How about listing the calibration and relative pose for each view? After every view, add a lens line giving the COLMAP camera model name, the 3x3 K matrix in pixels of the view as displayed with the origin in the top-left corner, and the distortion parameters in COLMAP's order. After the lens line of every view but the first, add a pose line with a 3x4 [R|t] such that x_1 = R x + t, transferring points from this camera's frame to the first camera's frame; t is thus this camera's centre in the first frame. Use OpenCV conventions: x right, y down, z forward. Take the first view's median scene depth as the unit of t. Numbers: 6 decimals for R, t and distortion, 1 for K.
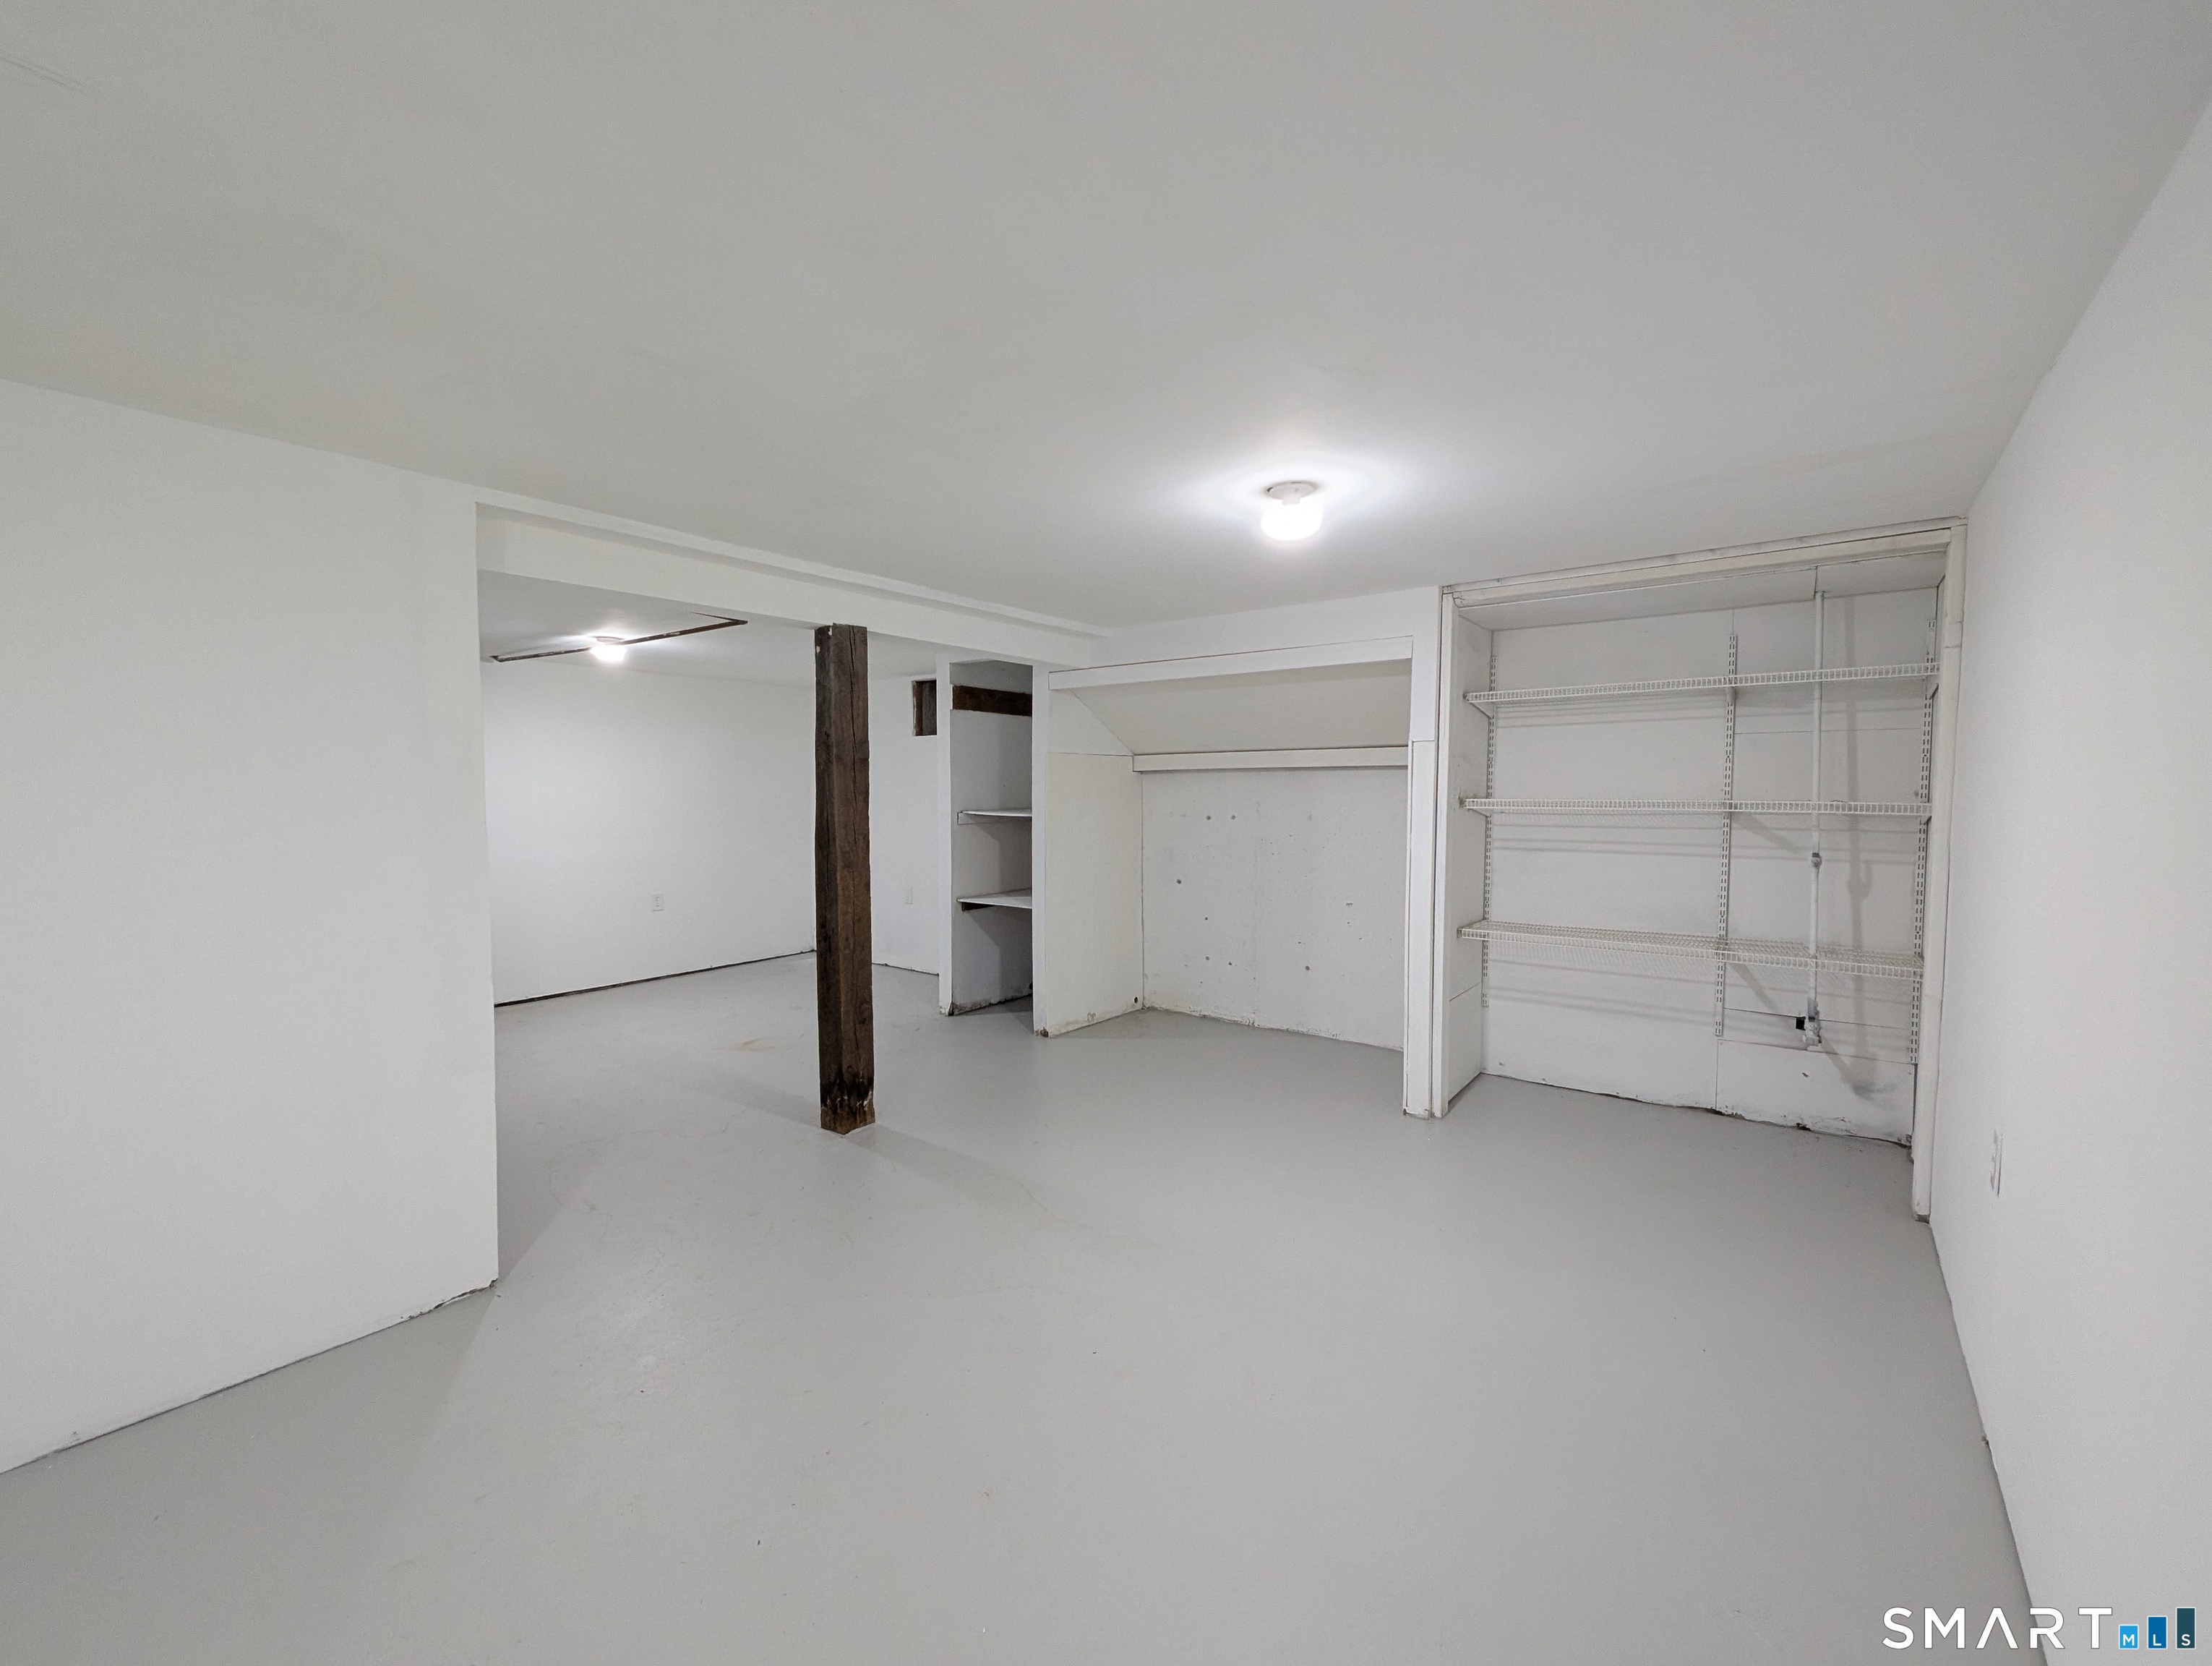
lens RADIAL K [[913.0, 0, 1104.5], [0, 913.0, 836.4], [0, 0, 1]] dist [-0.002755, -0.000356]
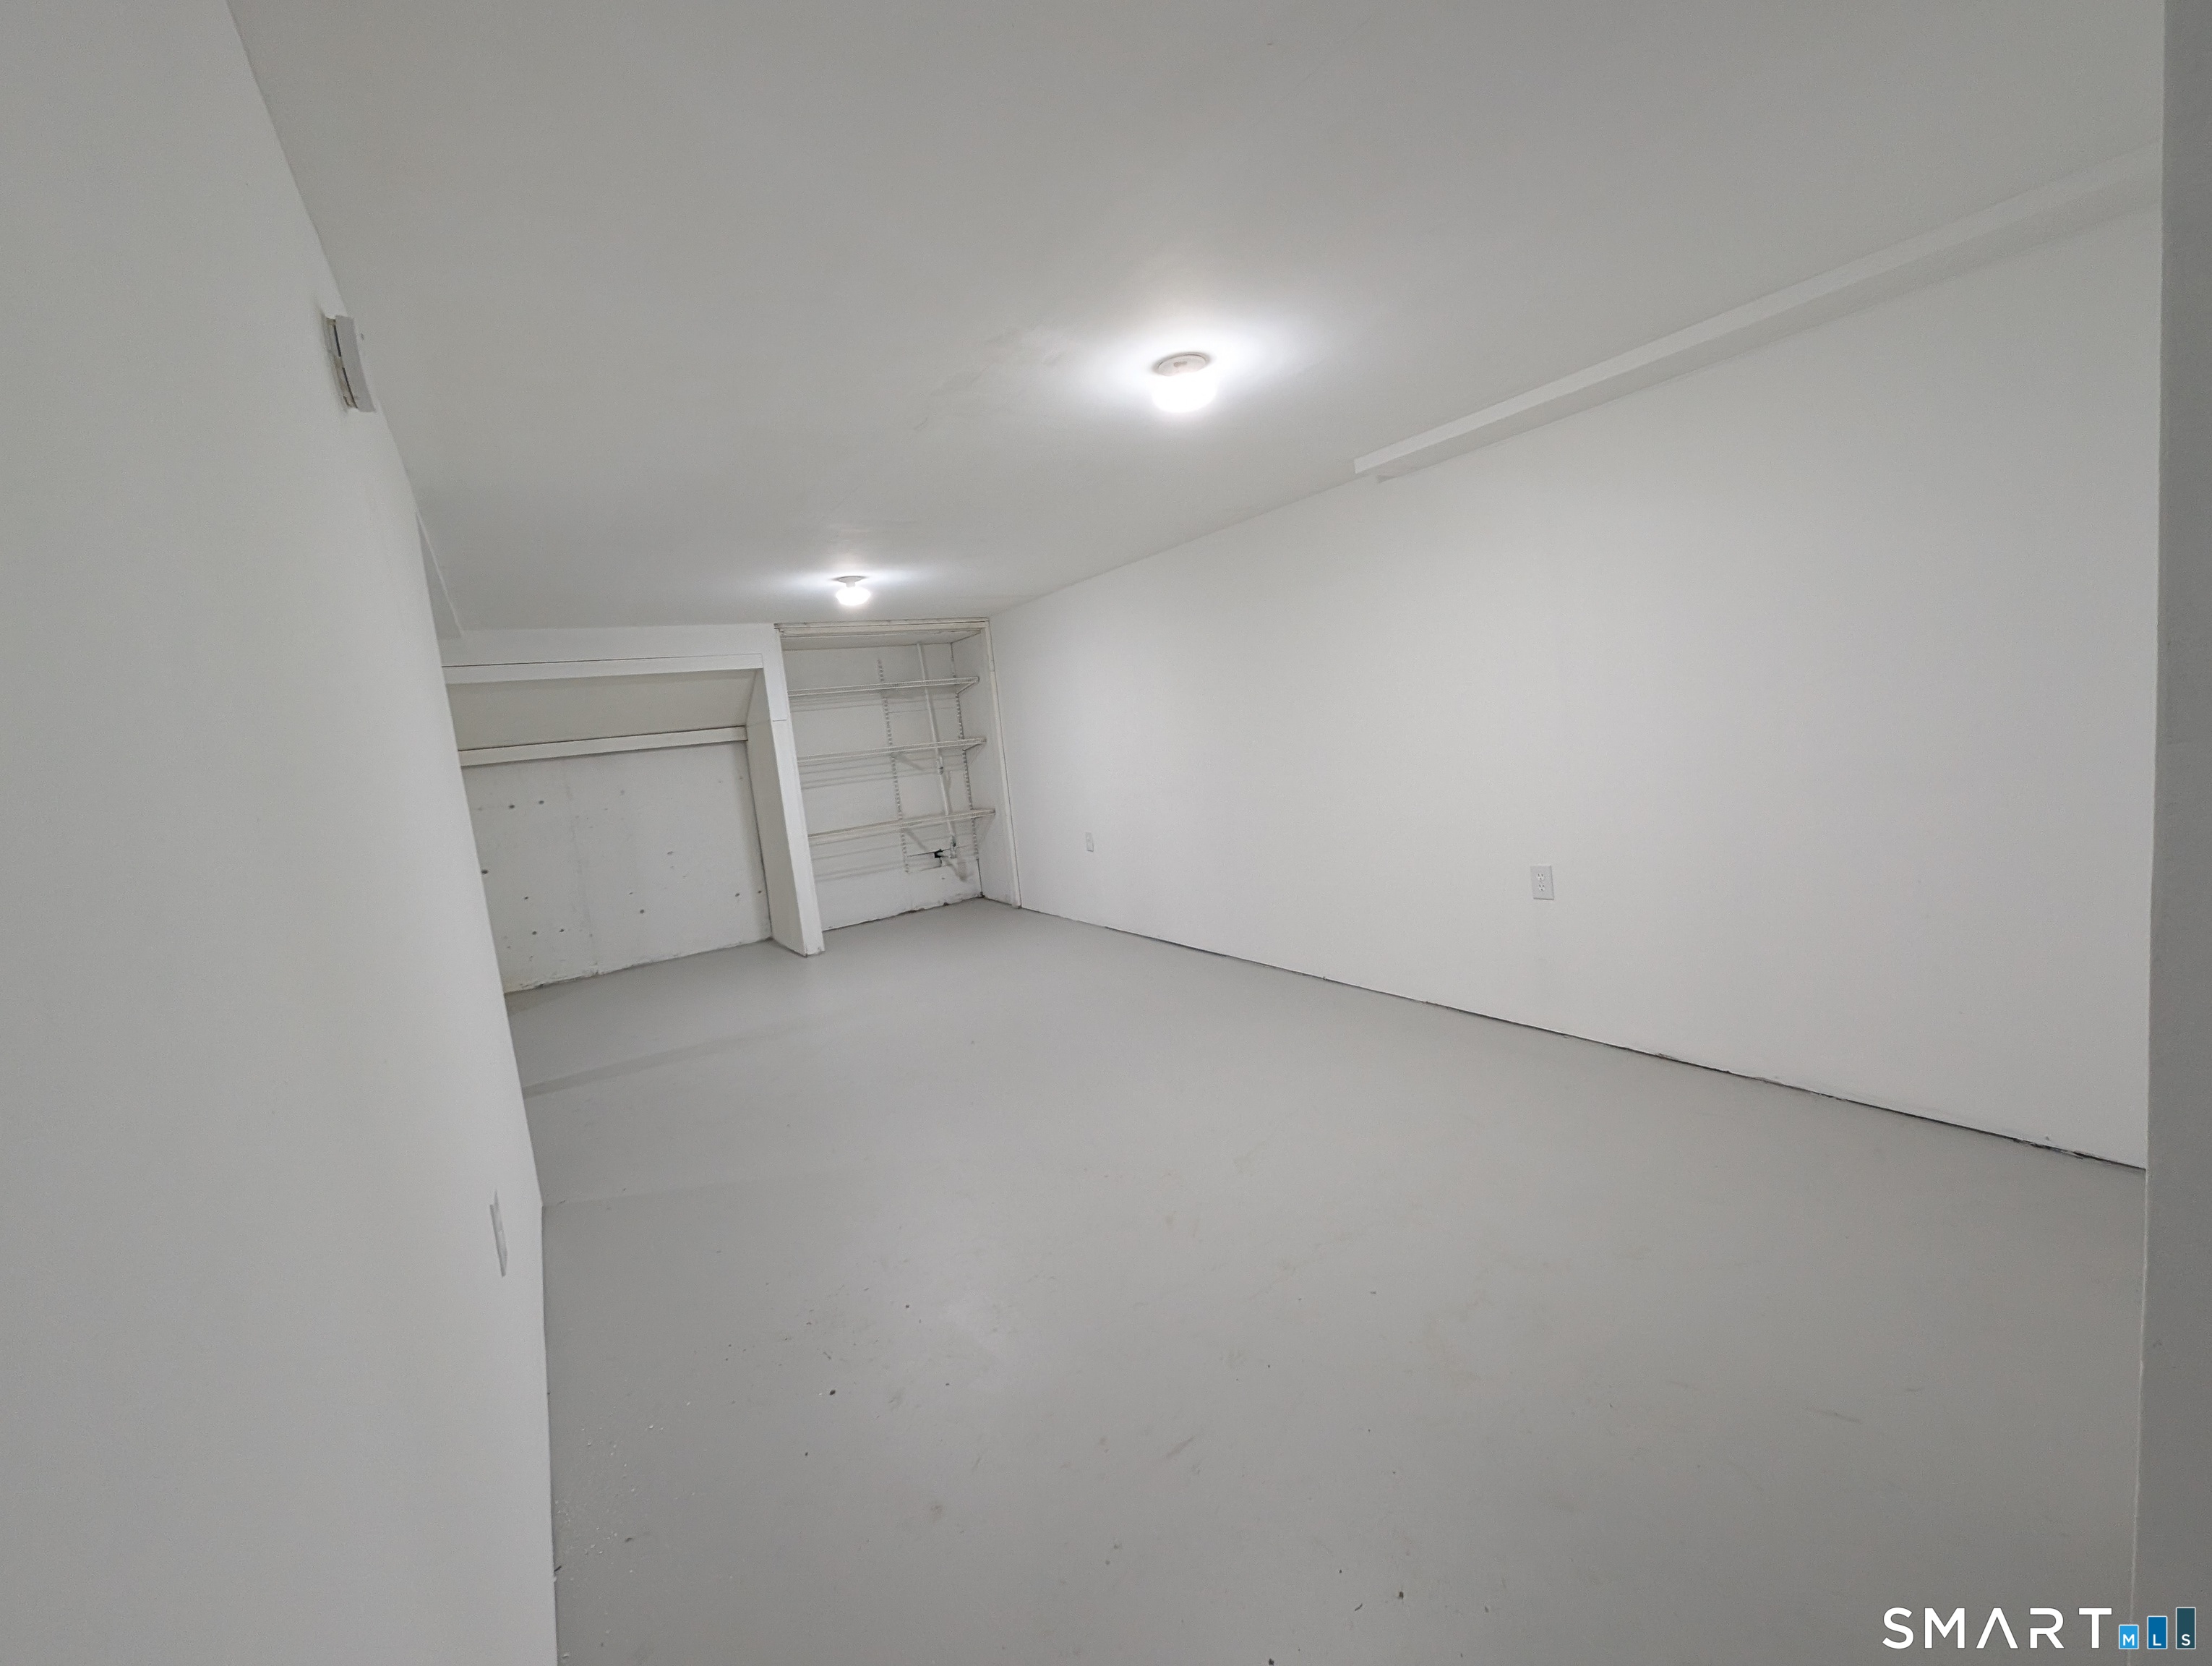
lens RADIAL K [[913.0, 0, 1103.1], [0, 913.0, 831.6], [0, 0, 1]] dist [-0.002755, -0.000356]
pose [[0.330603, -0.139058, 0.933469, -0.969789], [0.153414, 0.983849, 0.092228, 0.024398], [-0.931217, 0.112716, 0.346597, -0.051084]]
